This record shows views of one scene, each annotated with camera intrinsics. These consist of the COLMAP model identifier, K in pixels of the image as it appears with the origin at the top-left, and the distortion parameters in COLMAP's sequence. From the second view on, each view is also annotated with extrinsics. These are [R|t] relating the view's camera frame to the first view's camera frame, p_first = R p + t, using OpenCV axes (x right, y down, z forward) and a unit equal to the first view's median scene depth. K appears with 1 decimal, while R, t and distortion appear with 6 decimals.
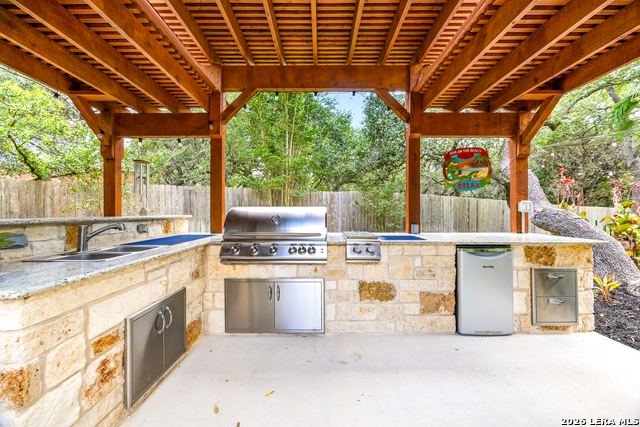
lens RADIAL K [[246.0, 0, 321.1], [0, 246.0, 210.6], [0, 0, 1]] dist [-0.000580, 0.000069]
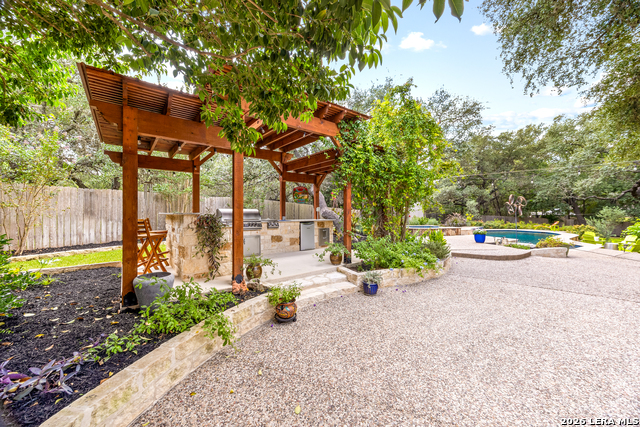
lens RADIAL K [[246.0, 0, 318.8], [0, 246.0, 211.9], [0, 0, 1]] dist [-0.000580, 0.000069]
pose [[0.780578, -0.001395, 0.625057, -0.909055], [-0.001740, 0.999989, 0.004406, 0.000533], [-0.625056, -0.004527, 0.780567, -1.183619]]
